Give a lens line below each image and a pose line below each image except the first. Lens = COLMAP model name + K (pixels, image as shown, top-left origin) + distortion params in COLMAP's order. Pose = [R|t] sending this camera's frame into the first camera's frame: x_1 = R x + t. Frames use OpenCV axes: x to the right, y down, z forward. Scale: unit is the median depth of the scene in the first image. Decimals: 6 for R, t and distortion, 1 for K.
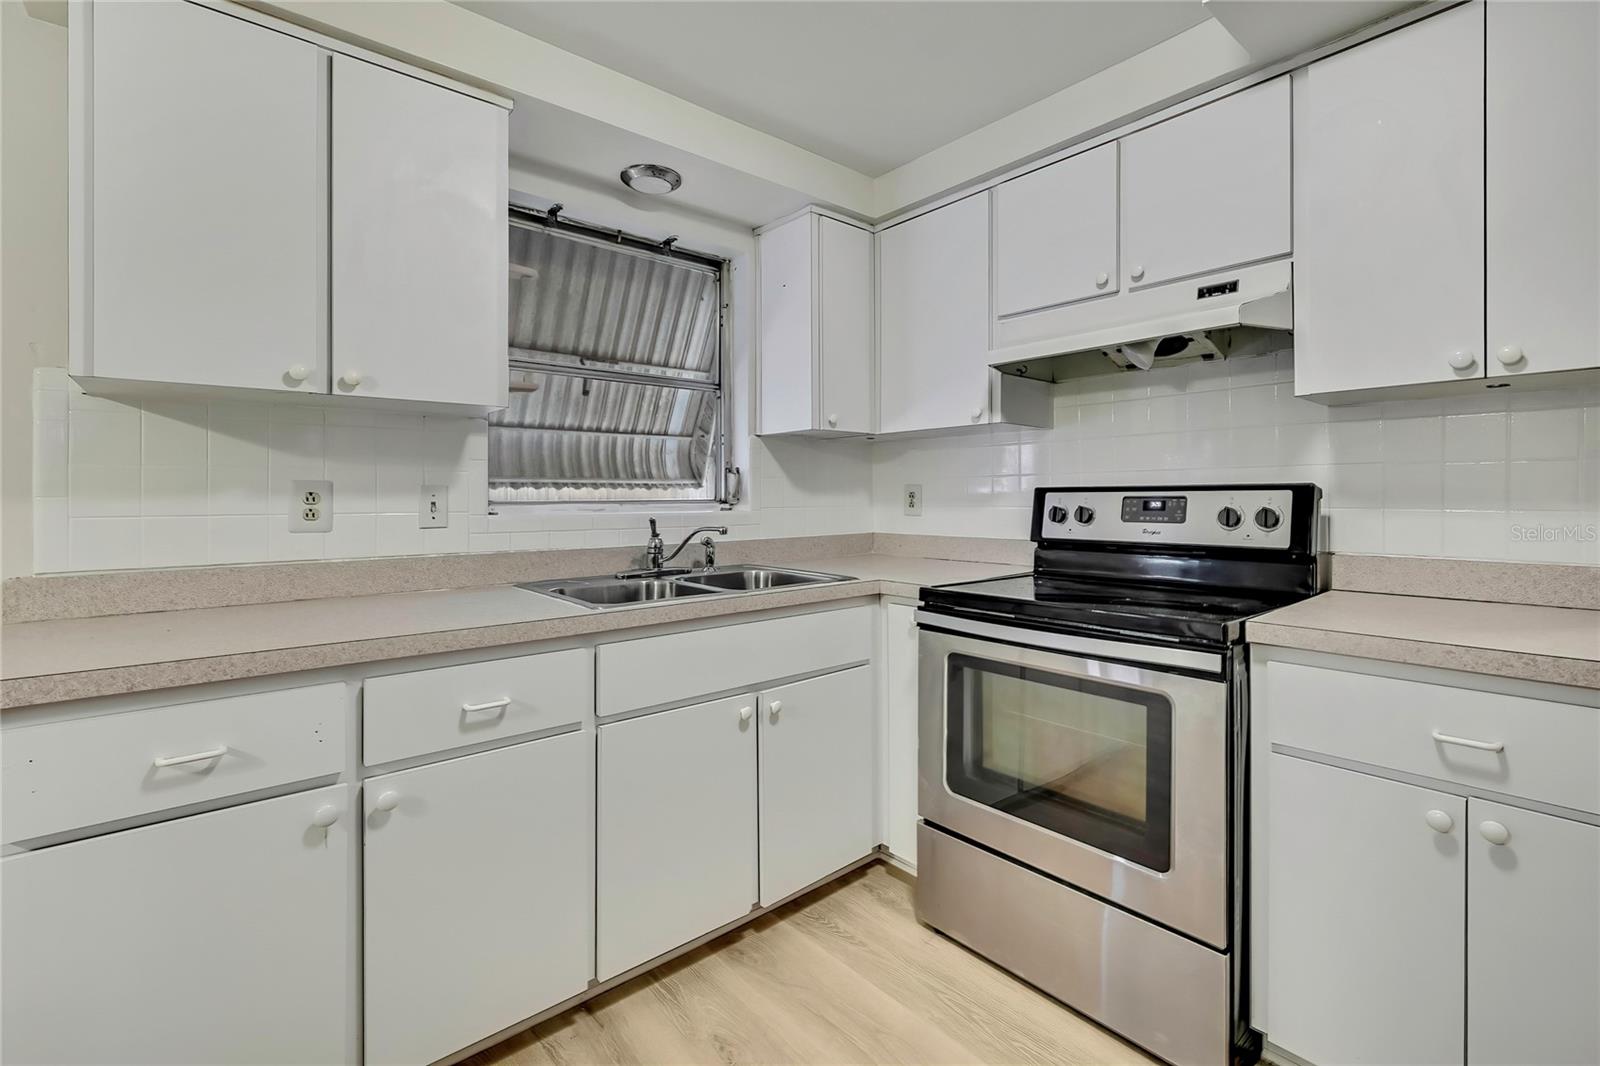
lens RADIAL K [[707.4, 0, 799.3], [0, 707.4, 510.7], [0, 0, 1]] dist [-0.010270, 0.000270]
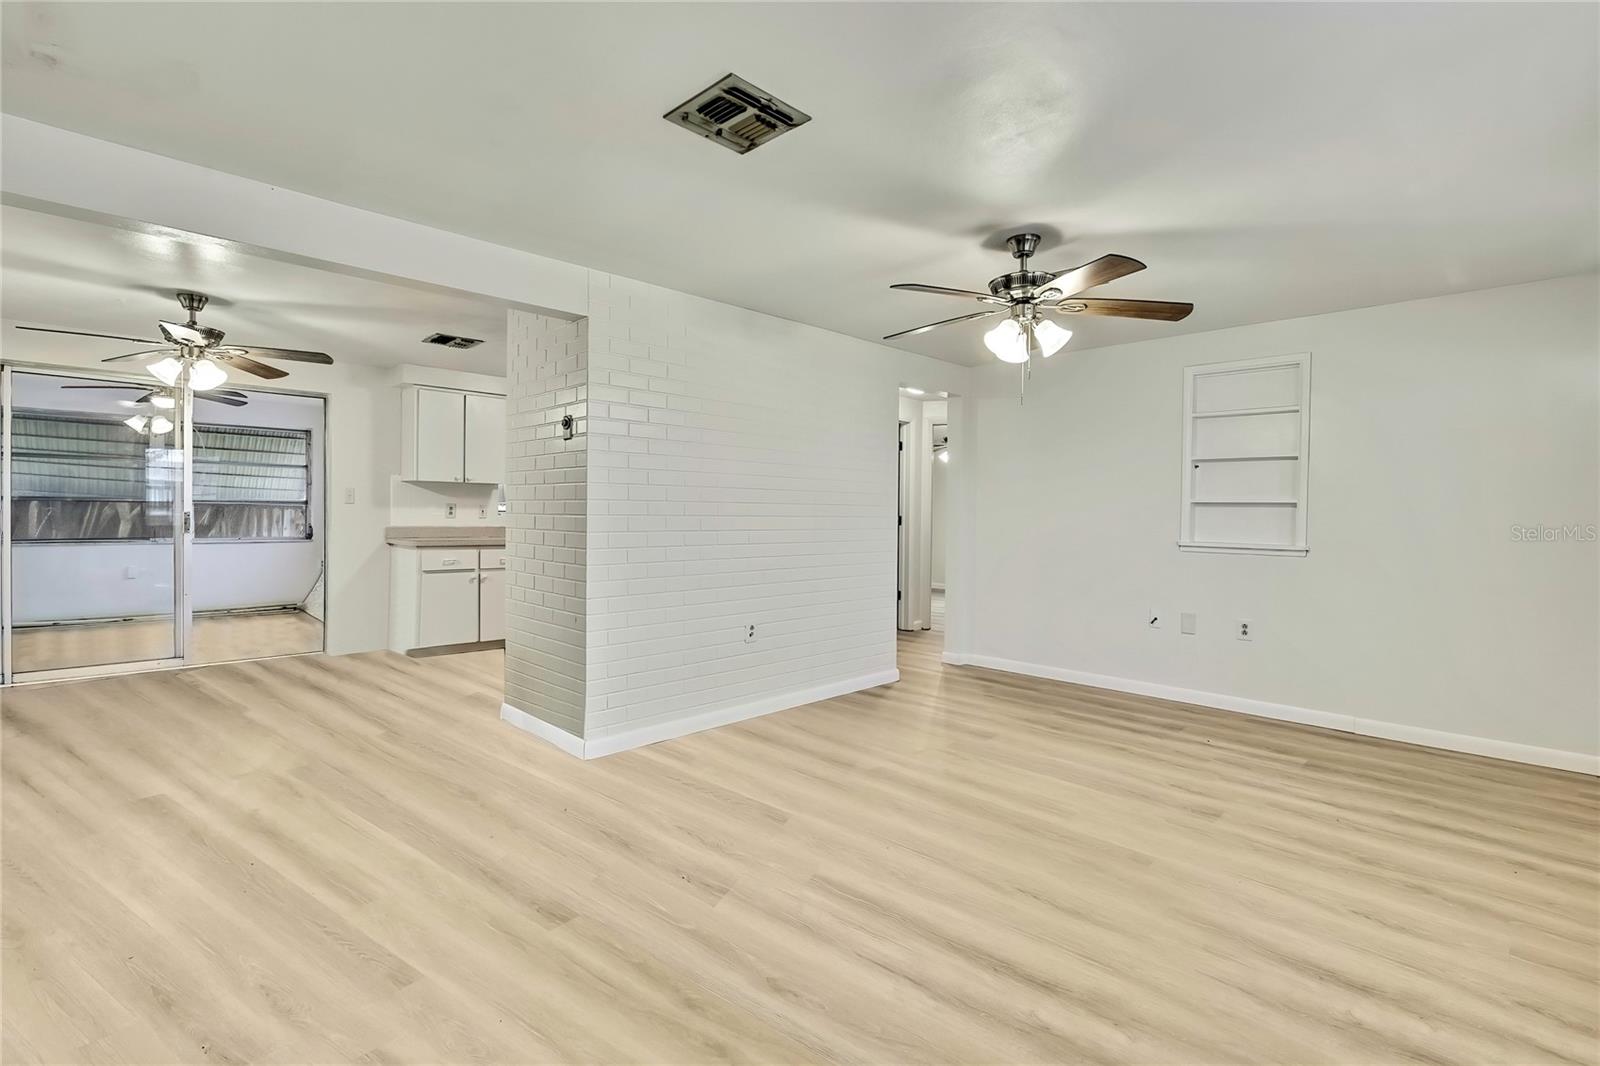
lens RADIAL K [[734.9, 0, 800.0], [0, 734.9, 533.0], [0, 0, 1]] dist [-0.008943, -0.000374]
pose [[0.996637, 0.017130, 0.080127, 0.652567], [-0.017498, 0.999839, 0.003888, 0.051831], [-0.080047, -0.005277, 0.996777, -2.409919]]
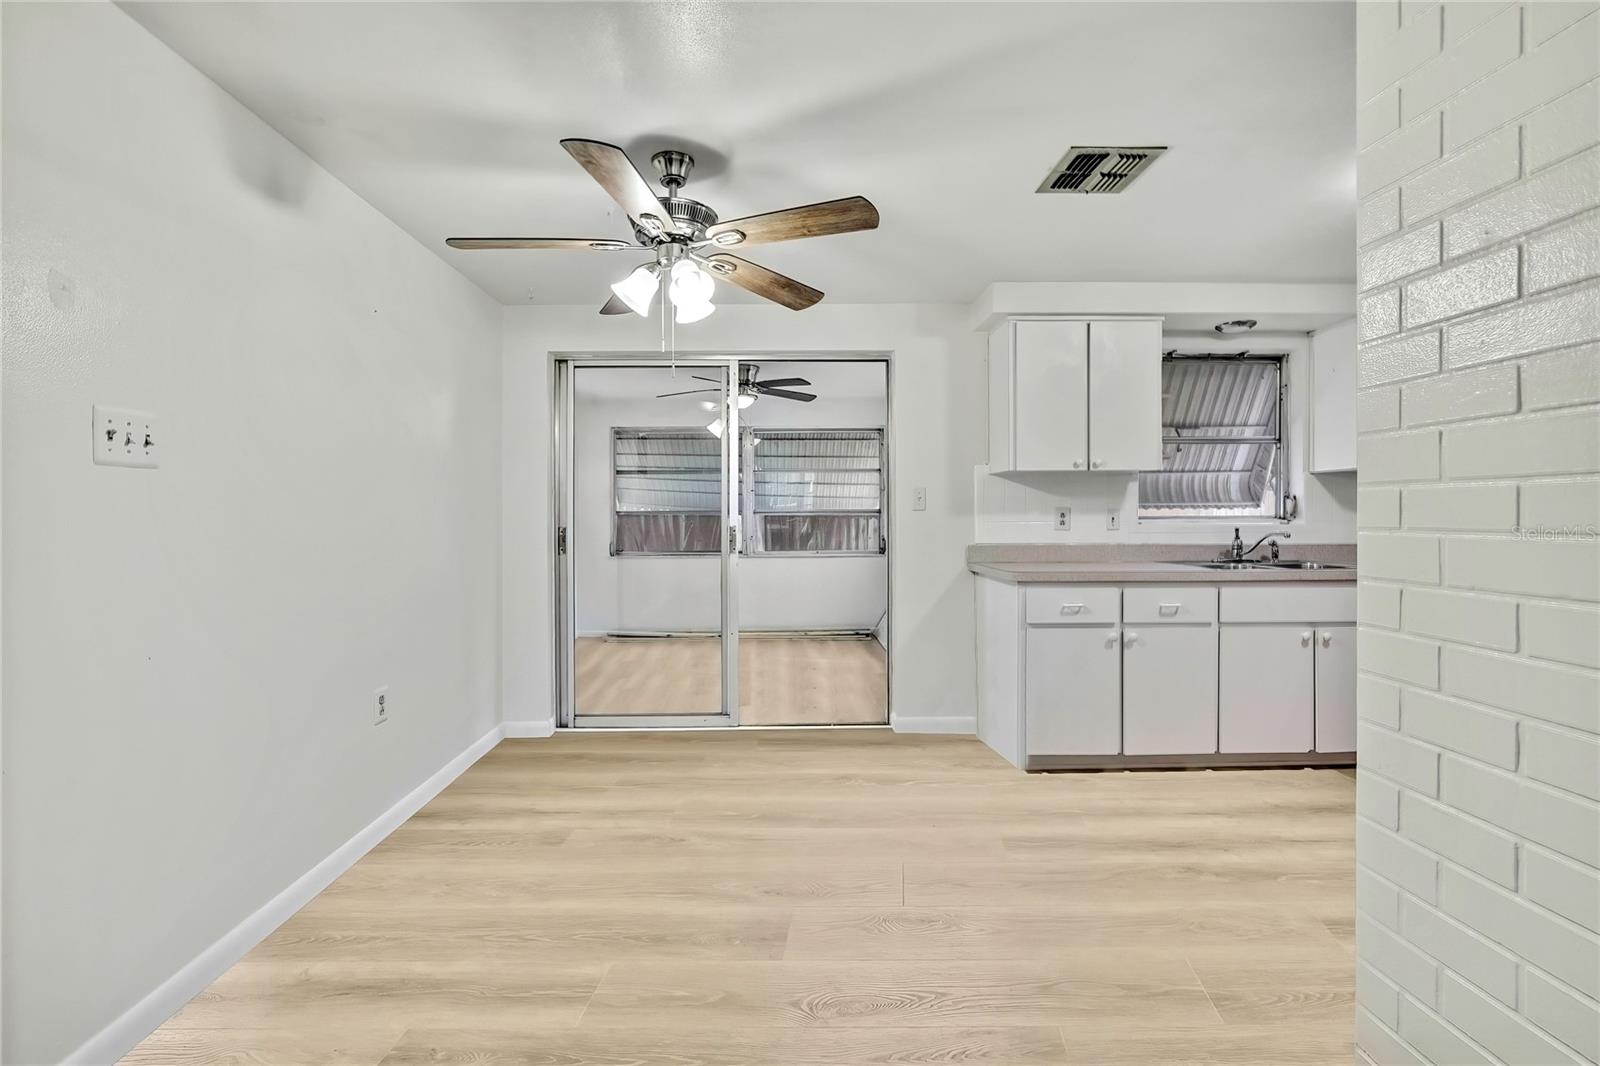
lens RADIAL K [[727.8, 0, 771.1], [0, 727.8, 519.0], [0, 0, 1]] dist [-0.016215, 0.000450]
pose [[0.775716, 0.003158, -0.631074, 0.020609], [-0.012479, 0.999869, -0.010336, 0.024461], [0.630958, 0.015893, 0.775654, -1.123557]]
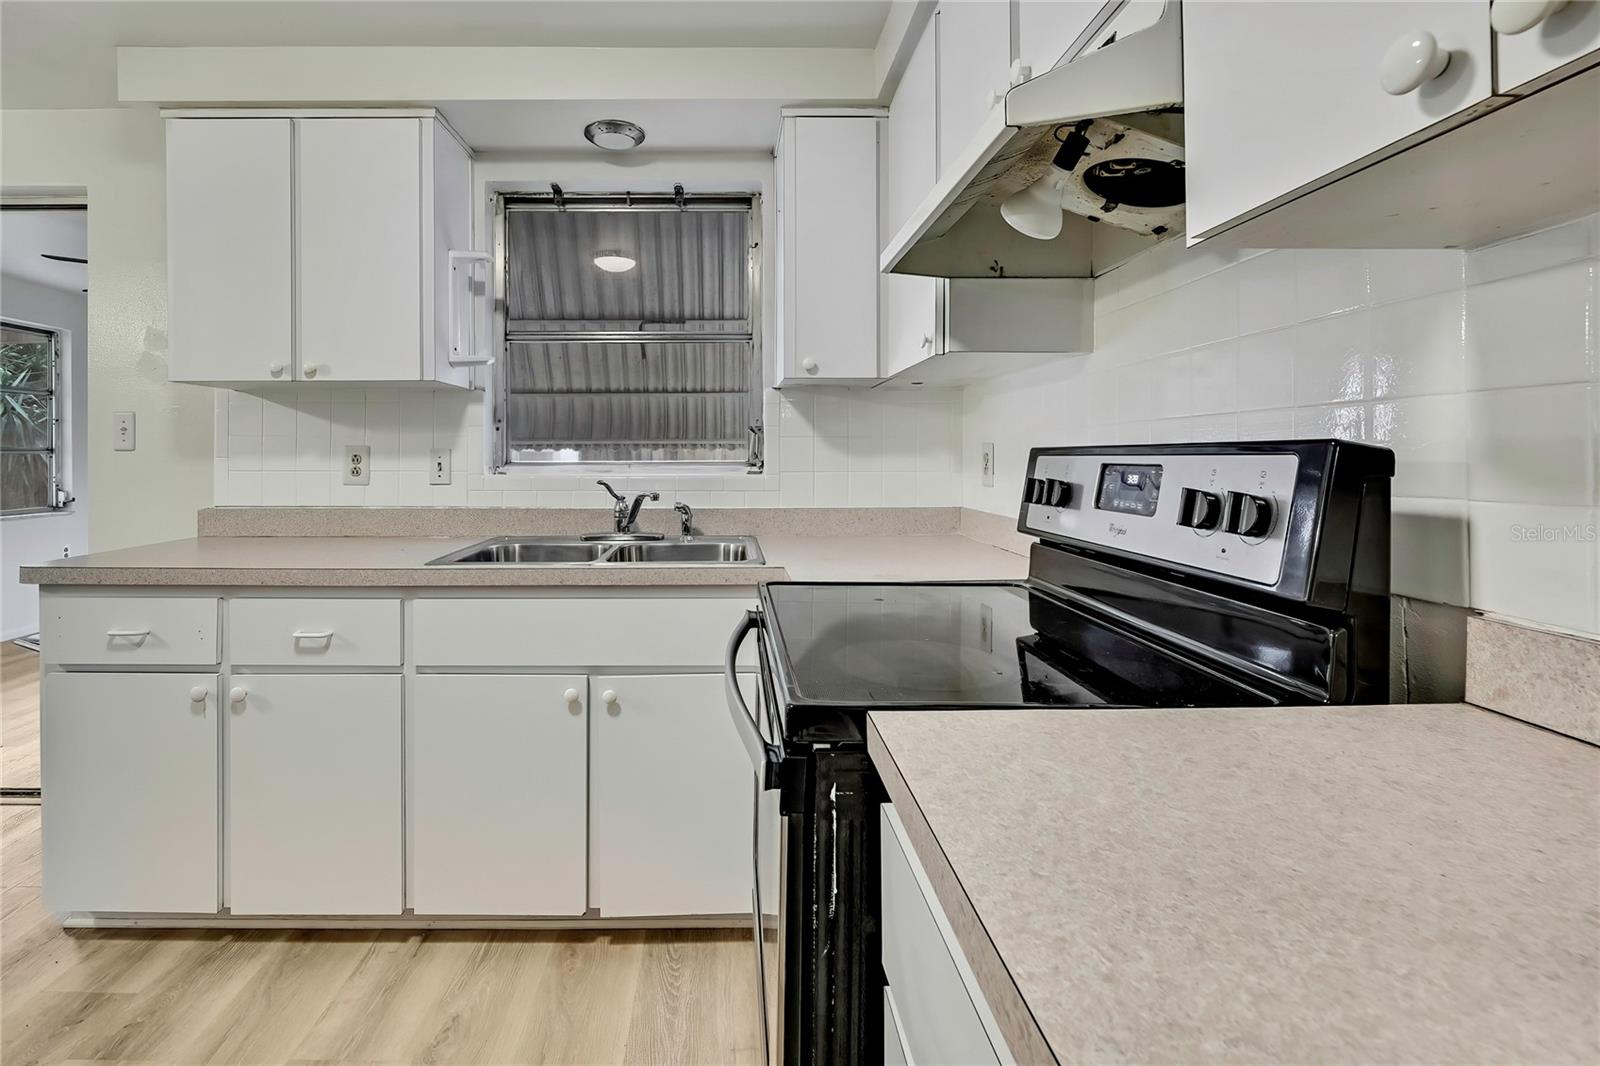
lens RADIAL K [[742.8, 0, 745.3], [0, 742.8, 463.9], [0, 0, 1]] dist [-0.001591, -0.000119]
pose [[0.756562, 0.010210, -0.653843, 0.649622], [-0.014701, 0.999891, -0.001396, -0.015039], [0.653757, 0.010668, 0.756629, 0.366930]]
